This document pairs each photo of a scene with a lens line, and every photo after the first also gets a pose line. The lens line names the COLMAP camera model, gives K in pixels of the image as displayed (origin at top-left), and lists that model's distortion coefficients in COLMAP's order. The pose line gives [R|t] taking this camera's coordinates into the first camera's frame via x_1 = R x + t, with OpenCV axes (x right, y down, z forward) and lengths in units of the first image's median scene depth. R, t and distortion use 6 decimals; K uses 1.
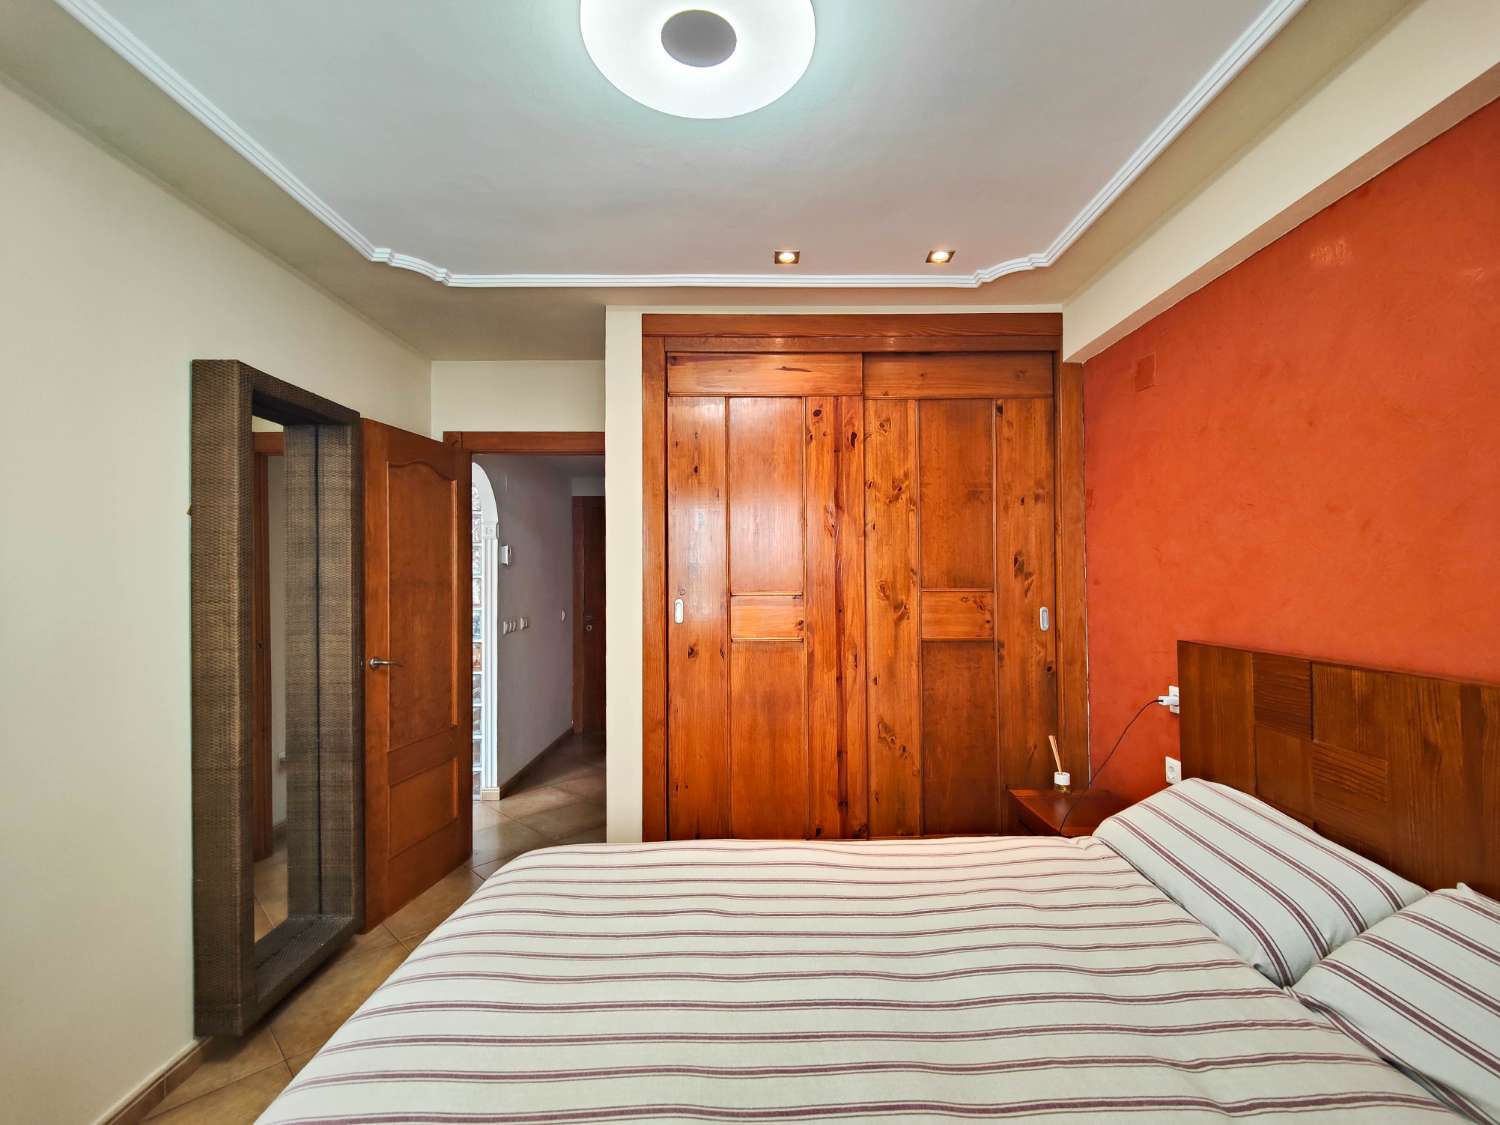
lens RADIAL K [[660.4, 0, 760.5], [0, 660.4, 568.8], [0, 0, 1]] dist [0.027812, -0.020538]
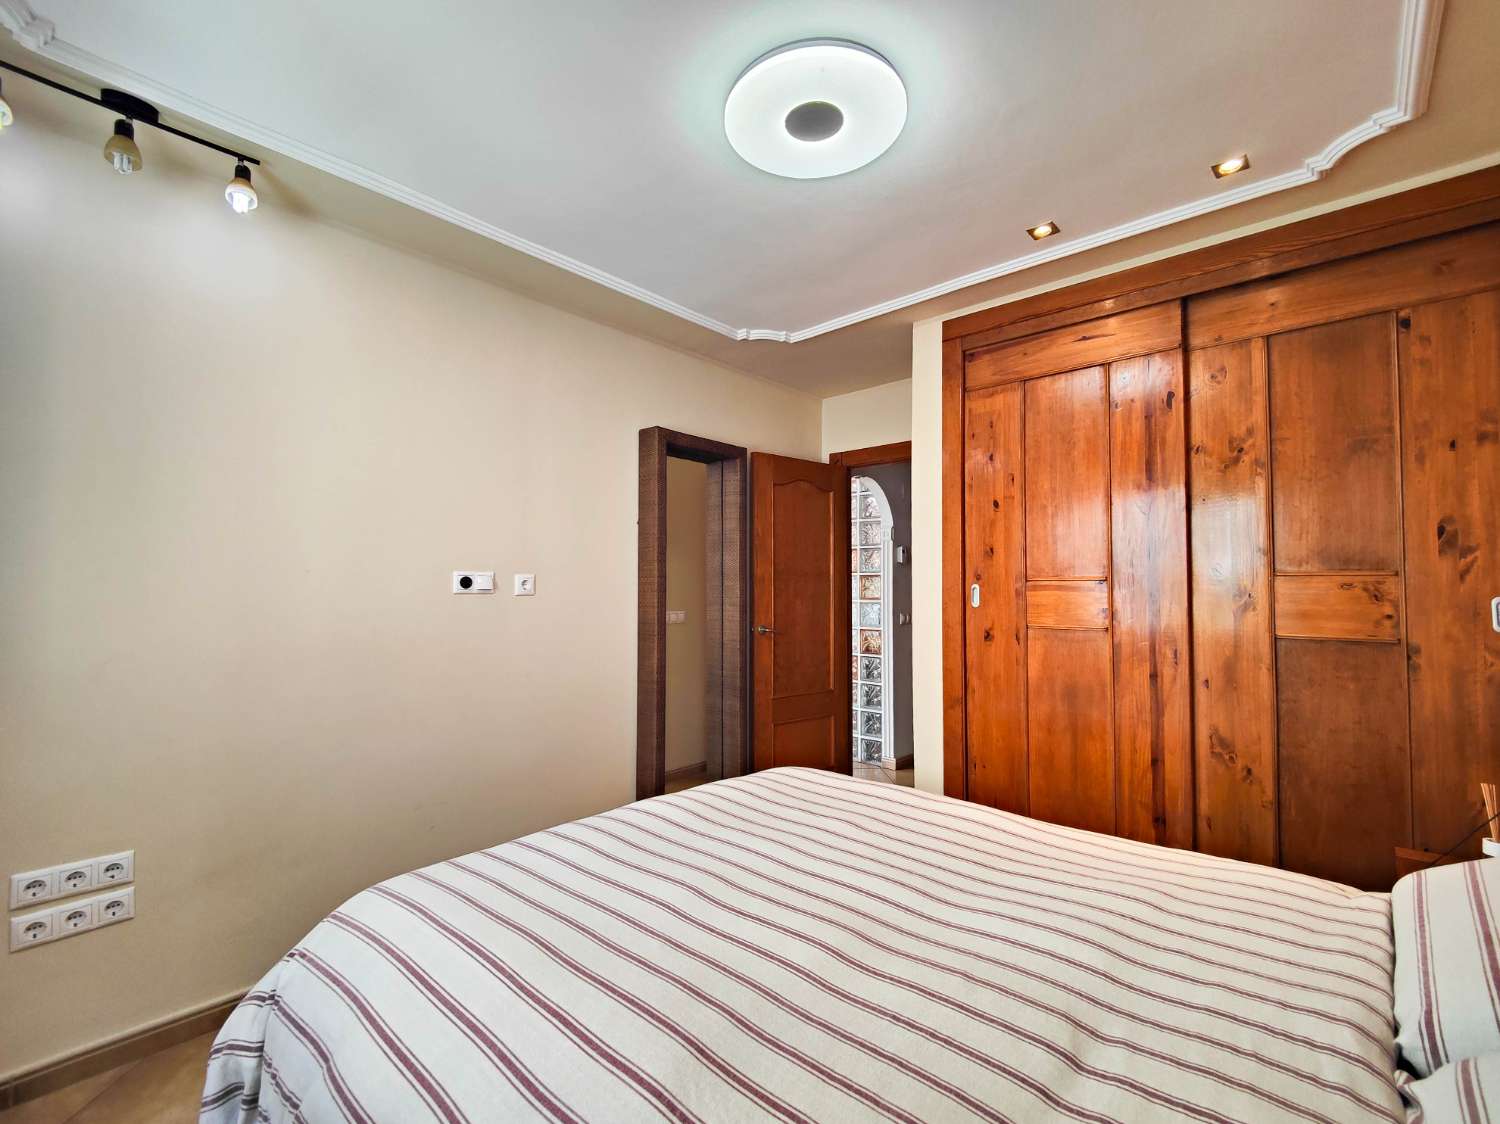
lens RADIAL K [[656.8, 0, 757.5], [0, 656.8, 566.8], [0, 0, 1]] dist [0.024549, -0.019988]
pose [[0.740981, -0.013950, -0.671381, 0.318726], [-0.002382, 0.999723, -0.023401, 0.044046], [0.671522, 0.018939, 0.740743, 0.000429]]
